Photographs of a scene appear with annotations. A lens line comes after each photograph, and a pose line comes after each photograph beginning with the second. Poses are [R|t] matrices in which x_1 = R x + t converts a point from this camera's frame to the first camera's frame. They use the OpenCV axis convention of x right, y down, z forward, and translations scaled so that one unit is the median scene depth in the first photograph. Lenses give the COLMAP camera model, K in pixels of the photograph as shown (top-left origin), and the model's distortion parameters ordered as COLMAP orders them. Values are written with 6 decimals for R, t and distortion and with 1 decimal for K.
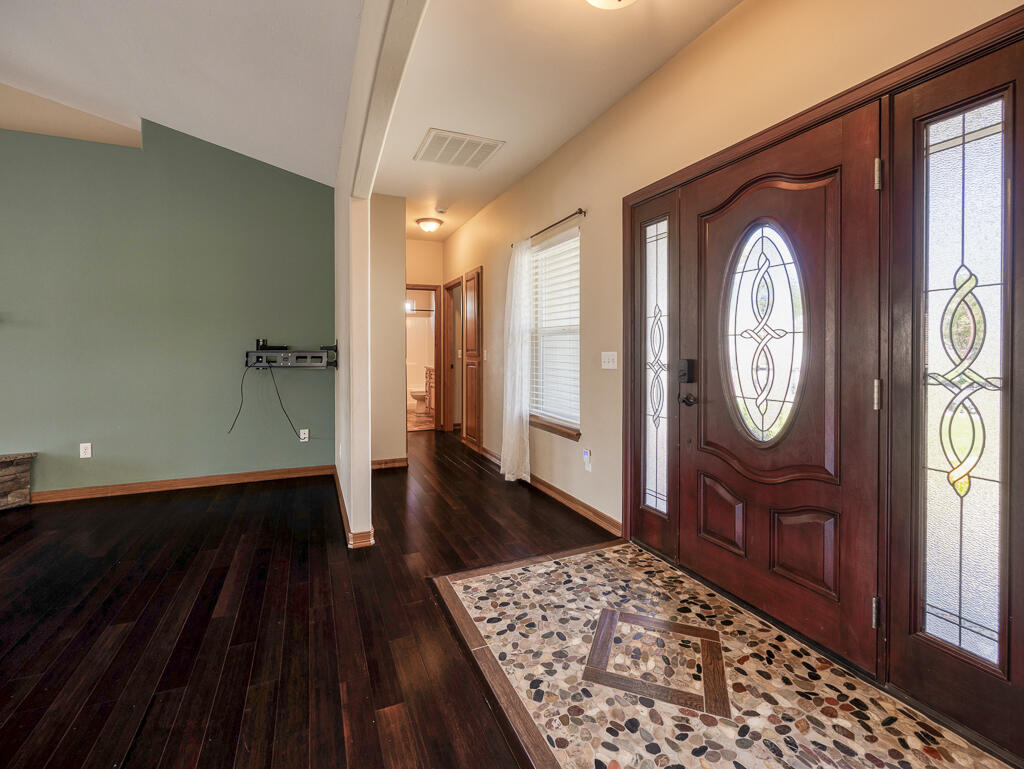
lens RADIAL K [[452.1, 0, 493.2], [0, 452.1, 354.0], [0, 0, 1]] dist [-0.008752, 0.001280]
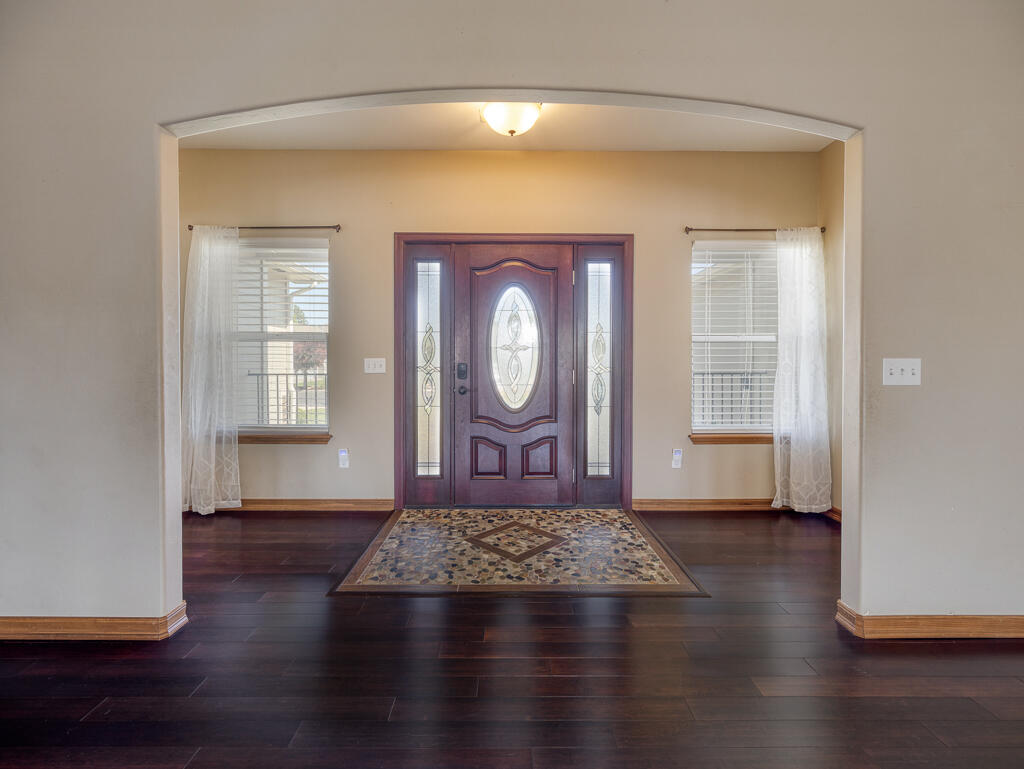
lens RADIAL K [[452.1, 0, 511.8], [0, 452.1, 376.6], [0, 0, 1]] dist [-0.008752, 0.001280]
pose [[0.364545, -0.019003, 0.930992, -1.076989], [0.006320, 0.999819, 0.017933, 0.037496], [-0.931164, -0.000654, 0.364599, 0.379626]]
